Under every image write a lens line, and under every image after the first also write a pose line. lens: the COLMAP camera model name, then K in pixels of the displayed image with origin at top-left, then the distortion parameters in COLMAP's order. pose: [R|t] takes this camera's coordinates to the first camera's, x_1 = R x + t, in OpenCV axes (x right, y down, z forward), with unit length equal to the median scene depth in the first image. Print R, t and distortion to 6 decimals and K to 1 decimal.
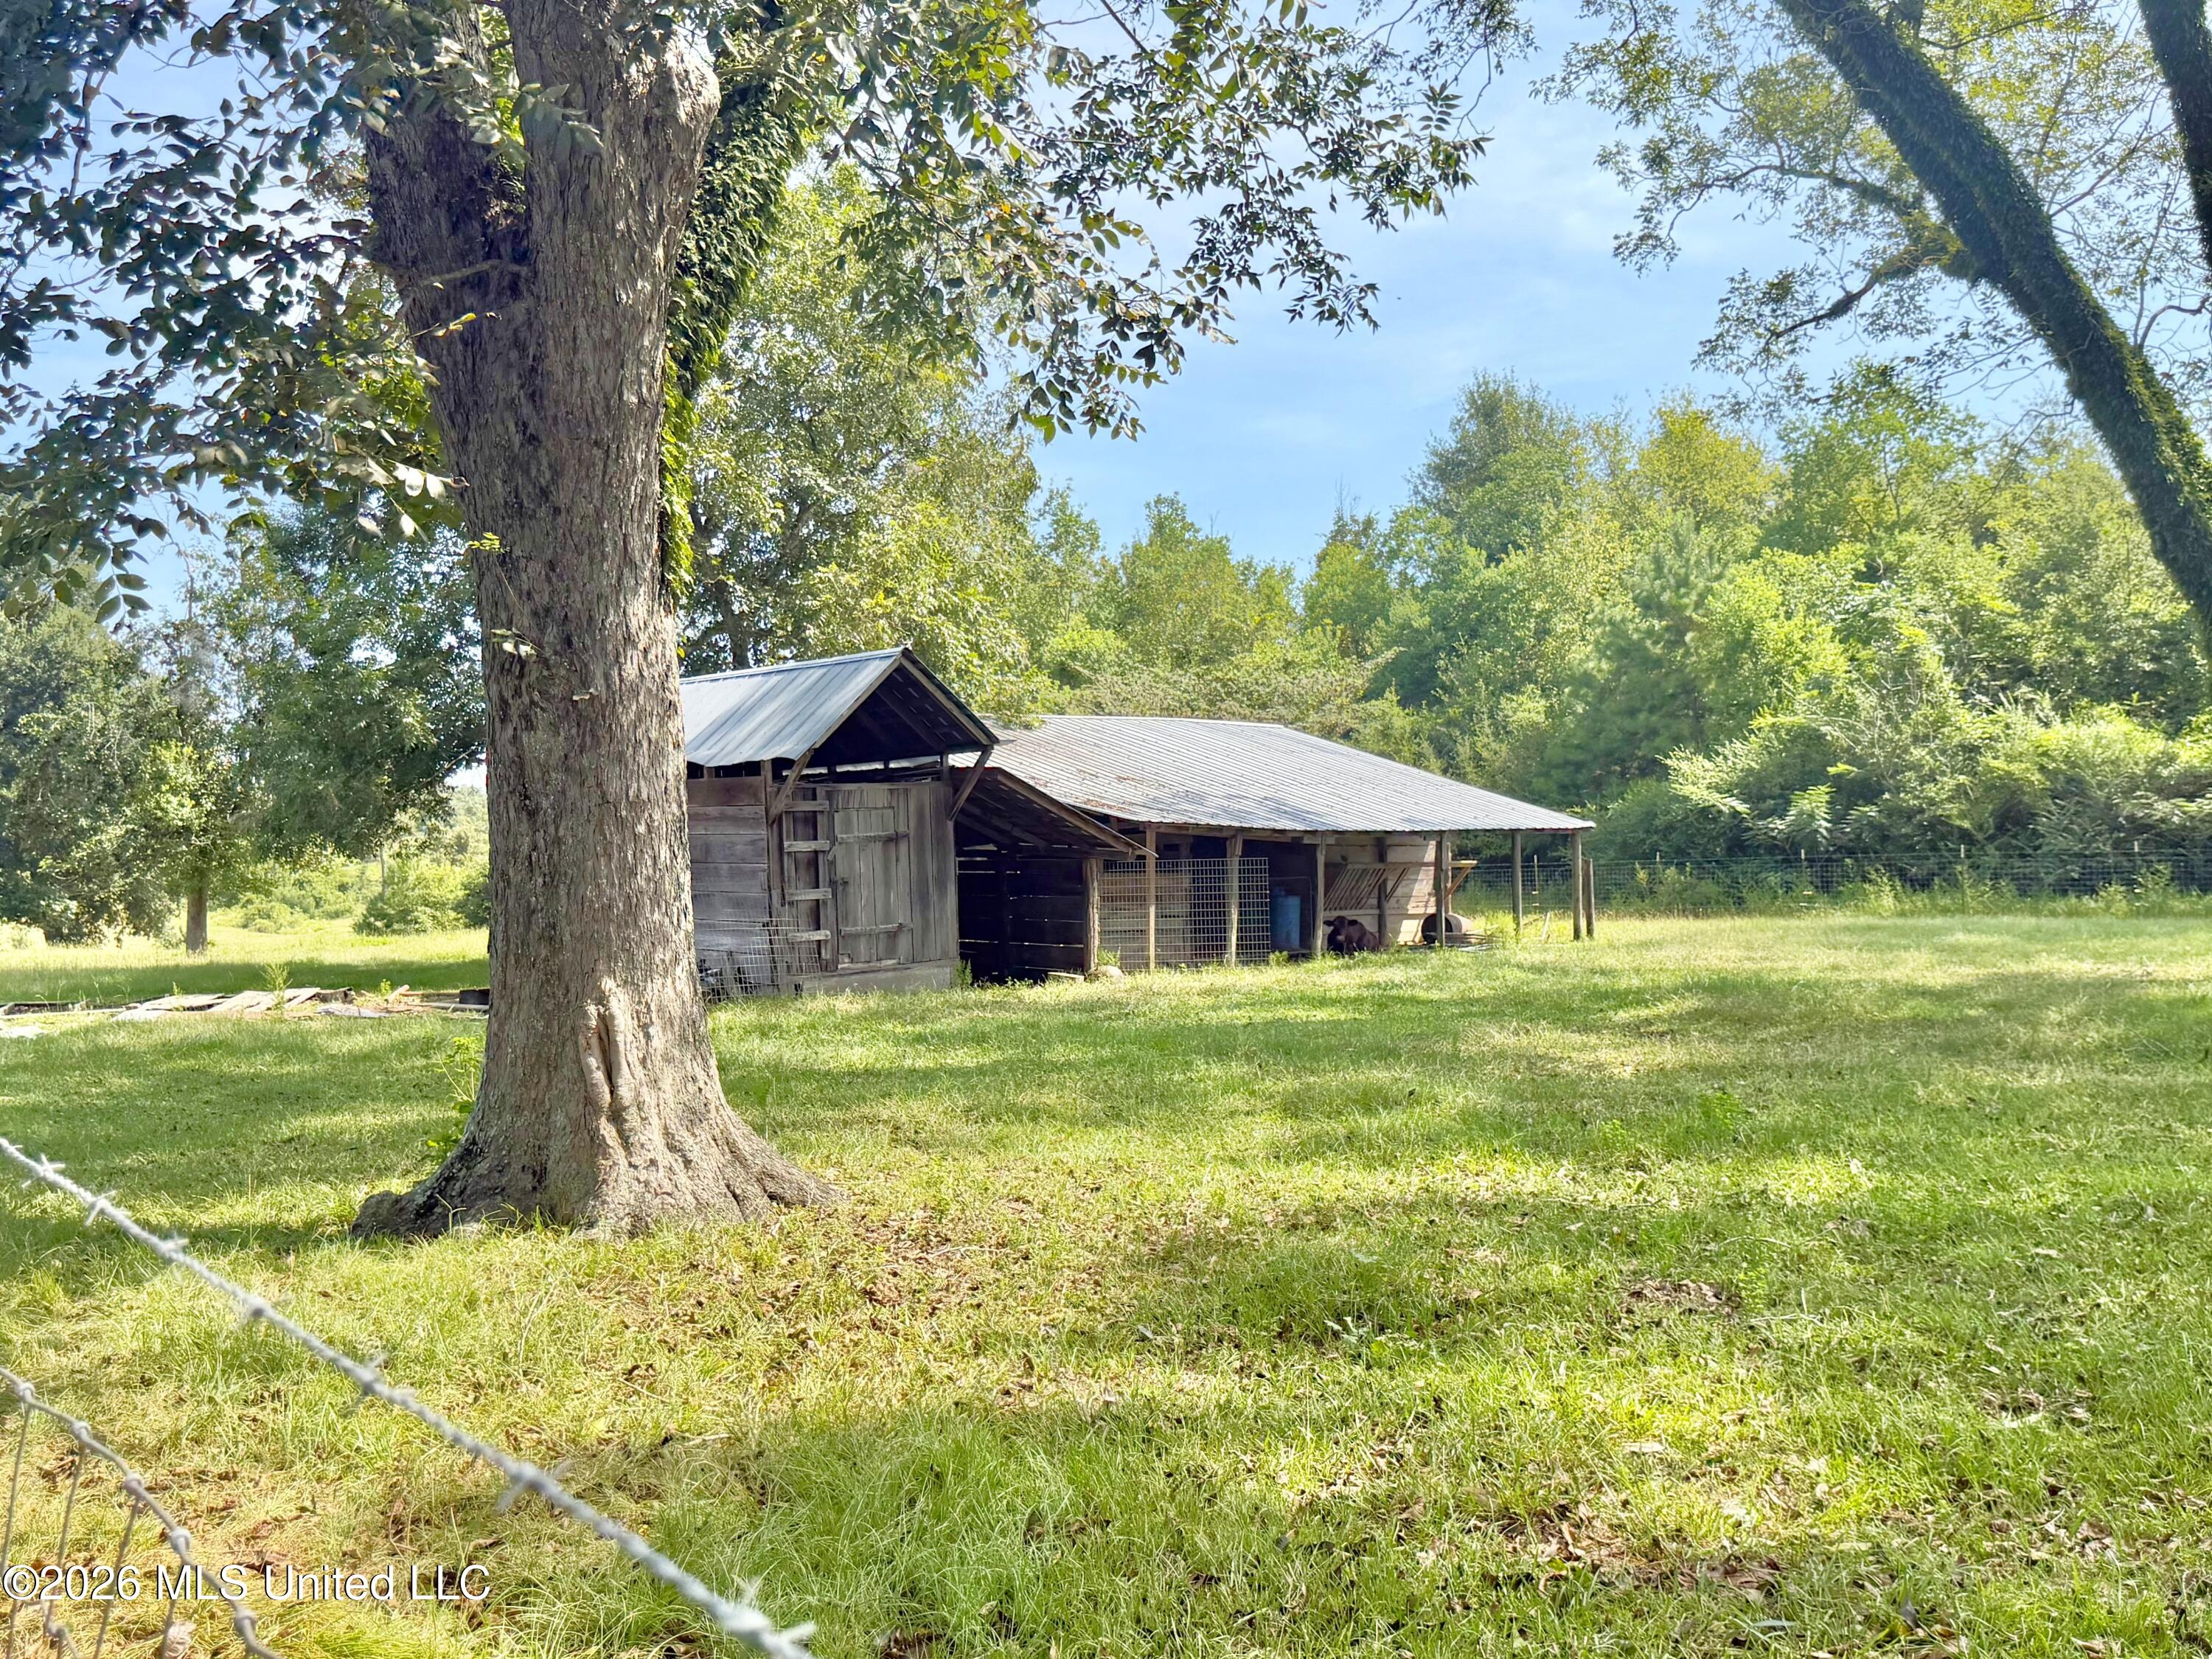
lens RADIAL K [[1936.3, 0, 1106.0], [0, 1936.3, 829.5], [0, 0, 1]] dist [0.164634, -0.403965]
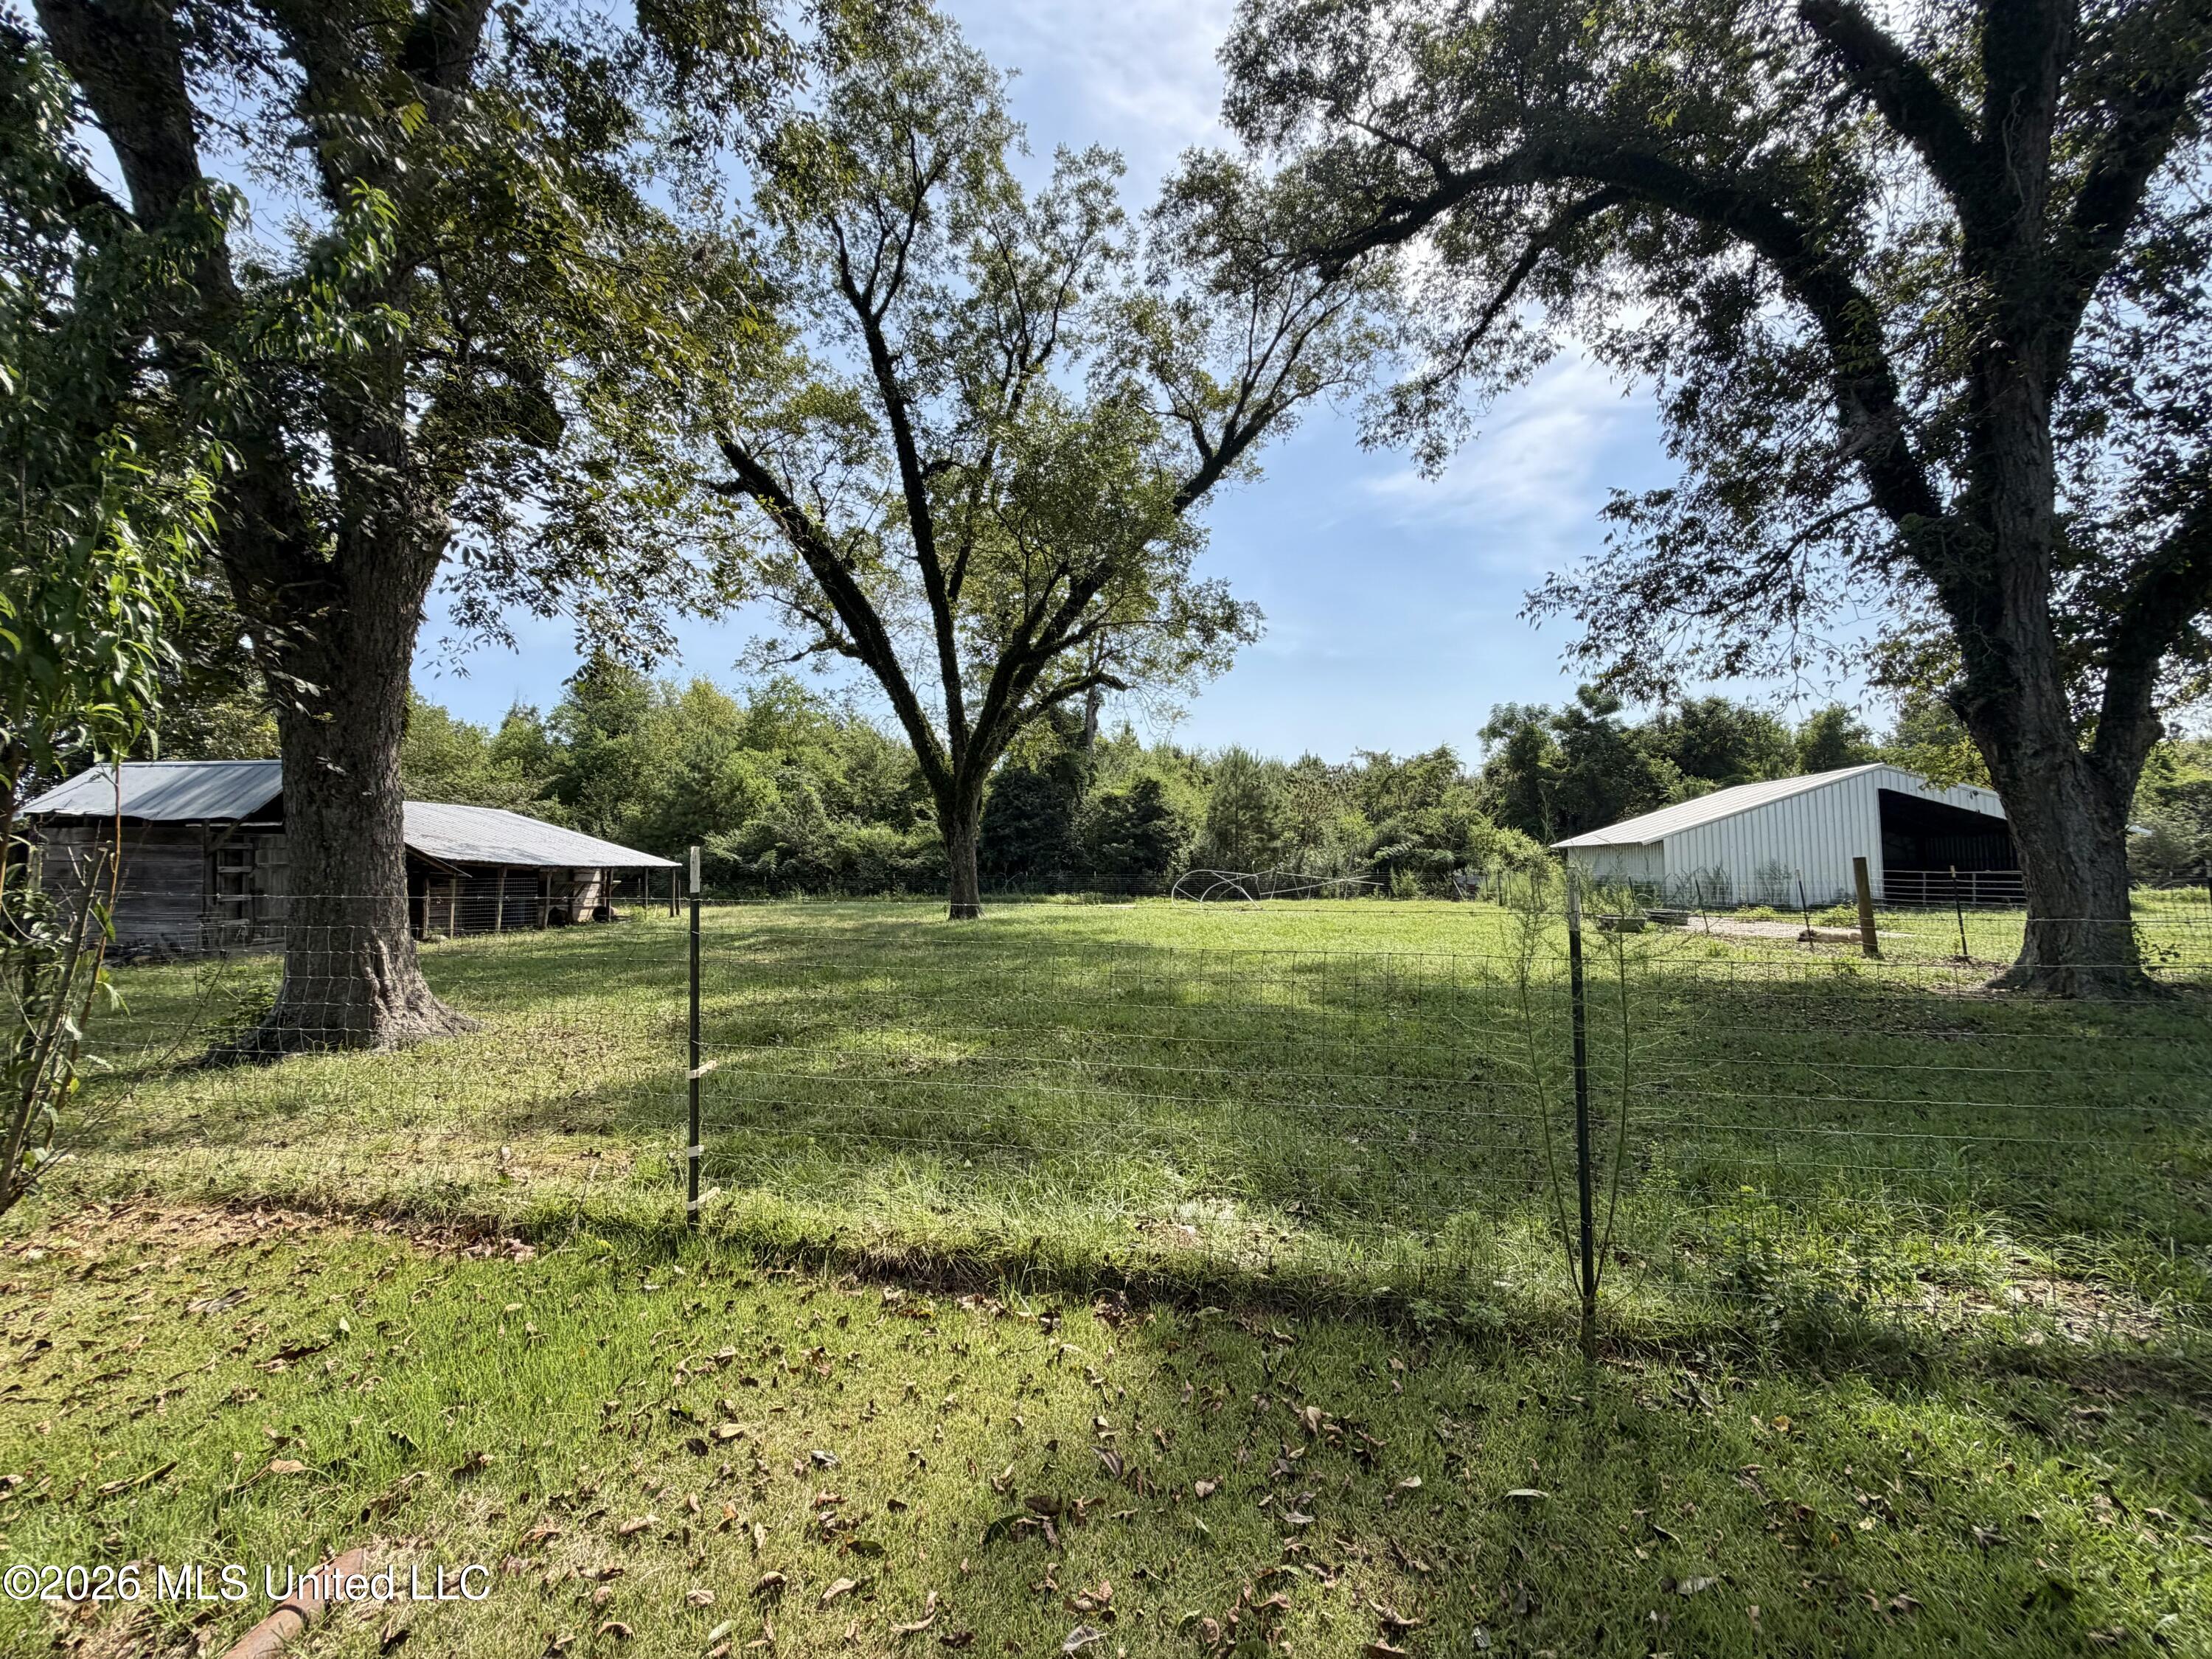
lens RADIAL K [[888.6, 0, 1106.0], [0, 888.6, 829.5], [0, 0, 1]] dist [-0.000044, 0.000005]
pose [[0.721468, 0.043461, 0.691083, -0.100194], [-0.012430, 0.998680, -0.049828, 0.001892], [-0.692337, 0.027359, 0.721056, -0.065031]]
